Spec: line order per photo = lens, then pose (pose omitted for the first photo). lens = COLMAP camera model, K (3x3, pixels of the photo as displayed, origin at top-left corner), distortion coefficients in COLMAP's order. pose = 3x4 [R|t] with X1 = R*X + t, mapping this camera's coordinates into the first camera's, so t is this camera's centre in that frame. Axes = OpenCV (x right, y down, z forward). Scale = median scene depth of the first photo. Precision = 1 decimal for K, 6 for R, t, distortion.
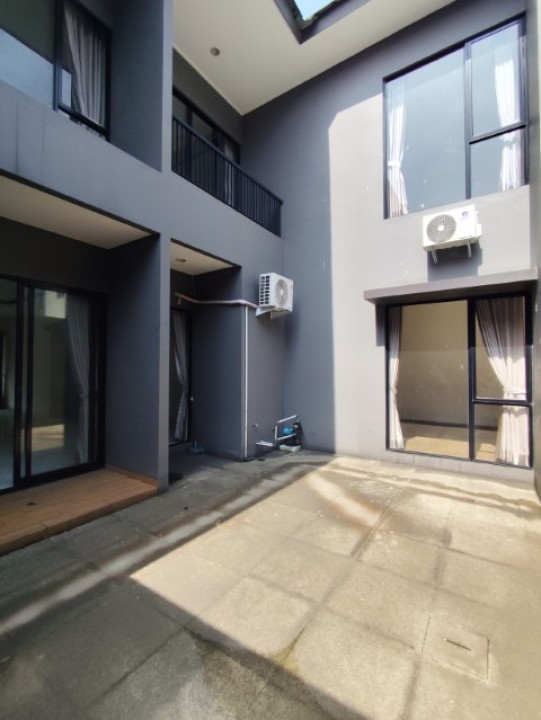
lens RADIAL K [[328.0, 0, 269.4], [0, 328.0, 358.6], [0, 0, 1]] dist [-0.004038, -0.002371]
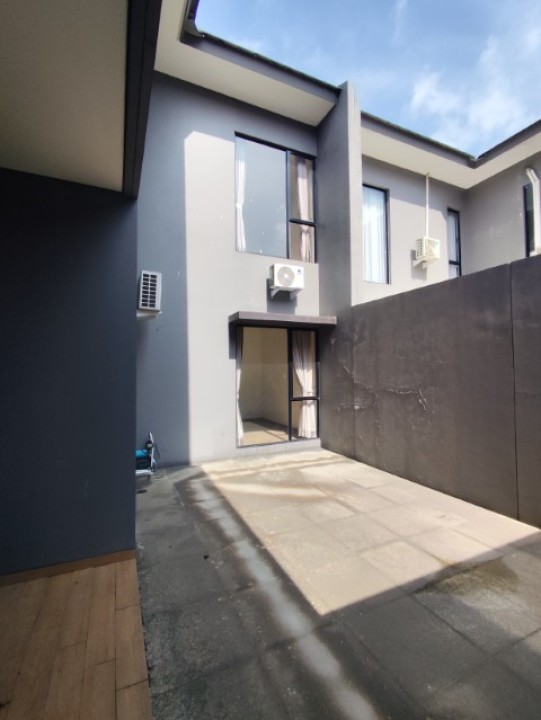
lens RADIAL K [[328.0, 0, 269.4], [0, 328.0, 358.7], [0, 0, 1]] dist [-0.004038, -0.002371]
pose [[0.520141, 0.025716, 0.853693, -0.760086], [-0.010843, 0.999665, -0.023507, -0.017858], [-0.854012, 0.002971, 0.520245, 0.377193]]
